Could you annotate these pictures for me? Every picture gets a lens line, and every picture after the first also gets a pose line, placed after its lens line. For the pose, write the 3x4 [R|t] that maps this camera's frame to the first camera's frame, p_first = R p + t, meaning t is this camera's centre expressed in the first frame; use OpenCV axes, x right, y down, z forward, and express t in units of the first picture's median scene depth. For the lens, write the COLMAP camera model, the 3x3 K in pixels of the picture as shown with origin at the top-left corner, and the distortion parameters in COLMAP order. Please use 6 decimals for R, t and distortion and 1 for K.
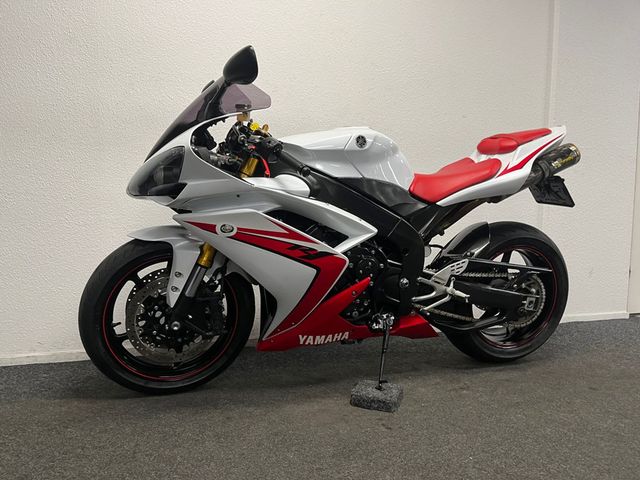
lens RADIAL K [[494.3, 0, 320.0], [0, 494.3, 240.0], [0, 0, 1]] dist [0.059448, -0.084054]
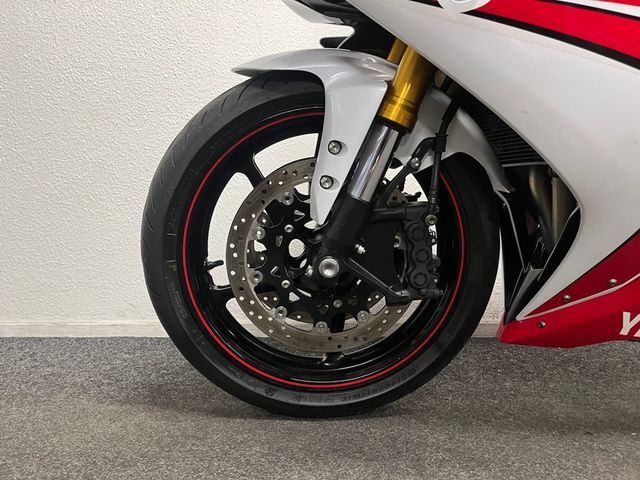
lens RADIAL K [[494.3, 0, 320.0], [0, 494.3, 240.0], [0, 0, 1]] dist [0.059448, -0.084054]
pose [[0.950673, 0.012053, -0.309960, -0.158533], [-0.009985, 0.999916, 0.008255, 0.139391], [0.310034, -0.004753, 0.950714, 0.566555]]
